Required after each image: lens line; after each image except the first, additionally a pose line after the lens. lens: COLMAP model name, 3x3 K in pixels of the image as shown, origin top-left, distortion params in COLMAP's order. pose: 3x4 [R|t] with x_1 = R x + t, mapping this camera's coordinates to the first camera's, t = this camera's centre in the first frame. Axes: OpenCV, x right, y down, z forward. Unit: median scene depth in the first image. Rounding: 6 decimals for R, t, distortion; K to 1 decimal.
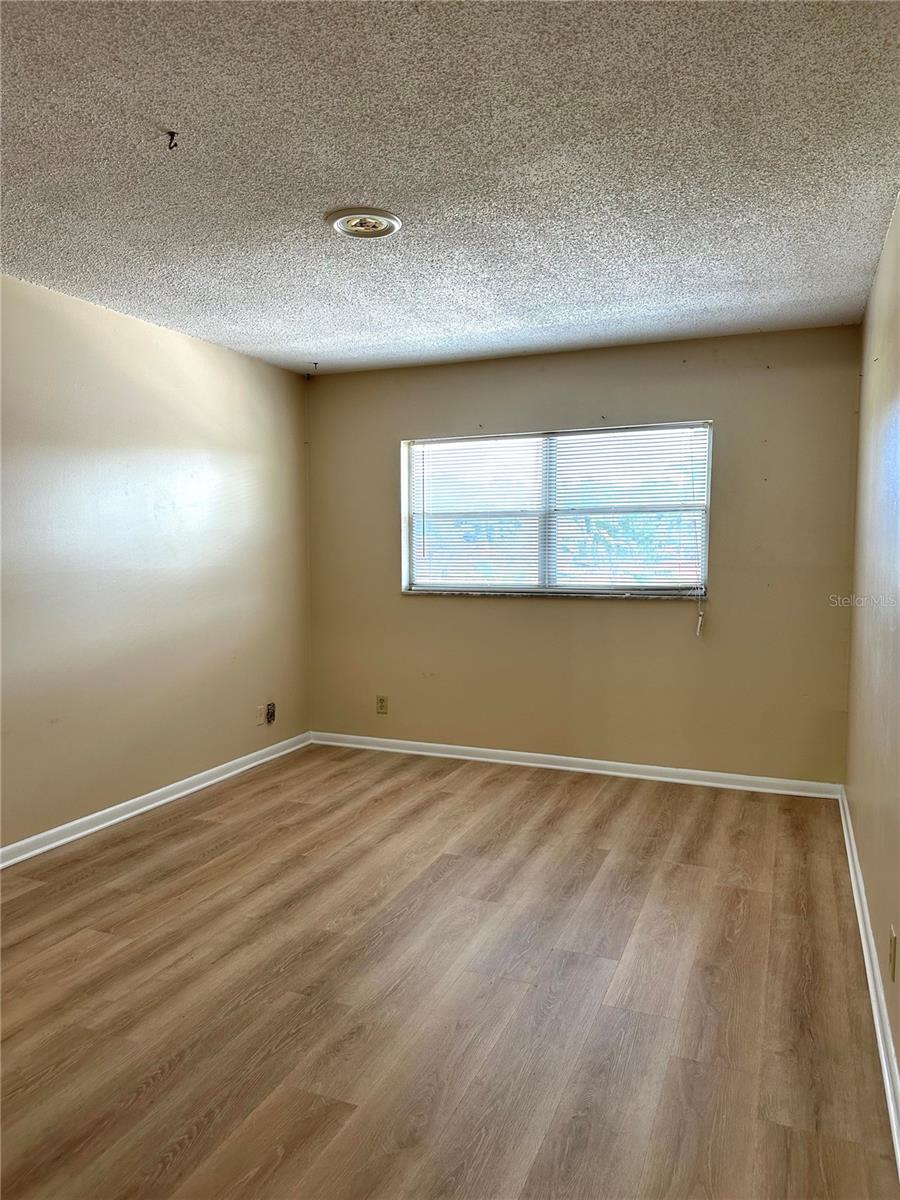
lens RADIAL K [[834.2, 0, 443.9], [0, 834.2, 605.4], [0, 0, 1]] dist [0.161038, -0.299557]
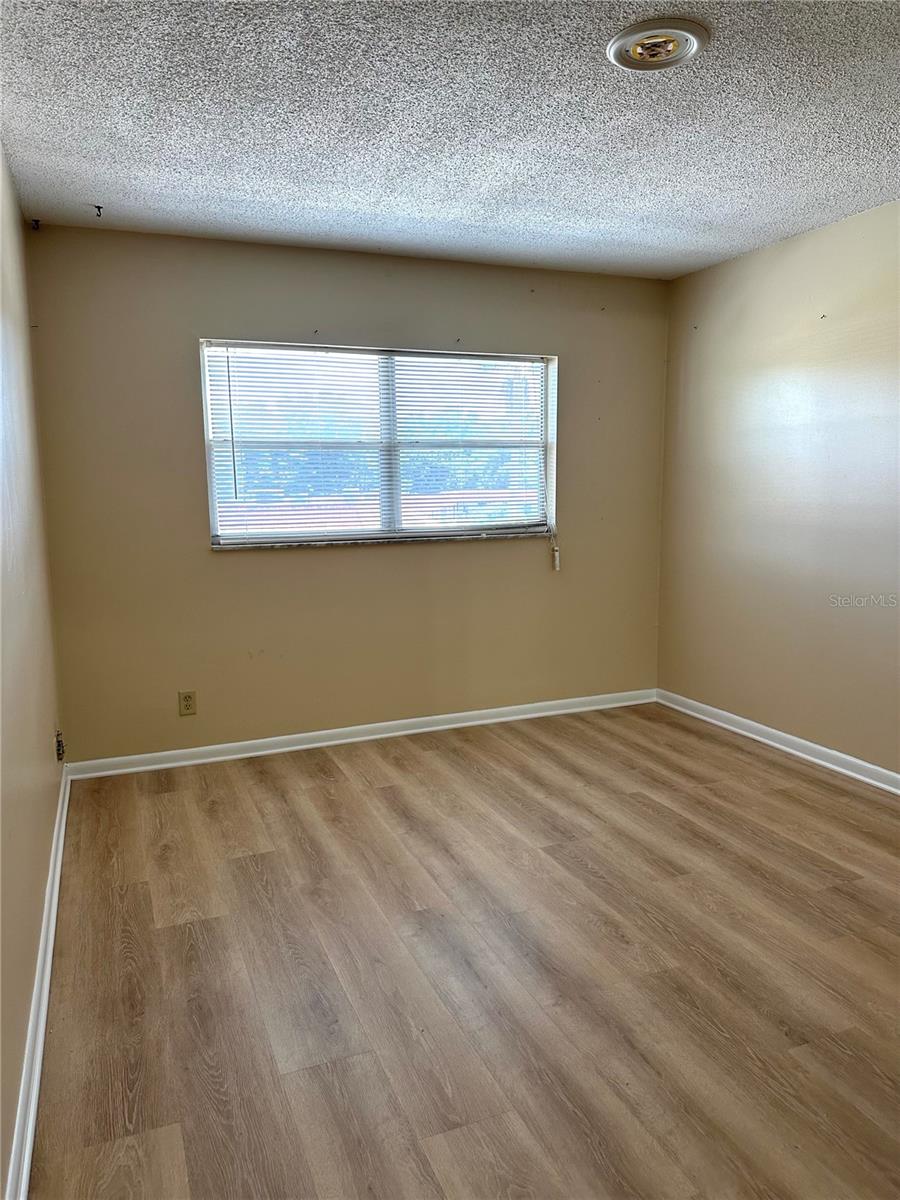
lens RADIAL K [[842.3, 0, 455.7], [0, 842.3, 602.8], [0, 0, 1]] dist [0.096140, -0.103498]
pose [[0.701529, -0.109601, 0.704163, -0.505773], [0.060926, 0.993709, 0.093971, -0.029636], [-0.710032, -0.023022, 0.703793, 0.368665]]
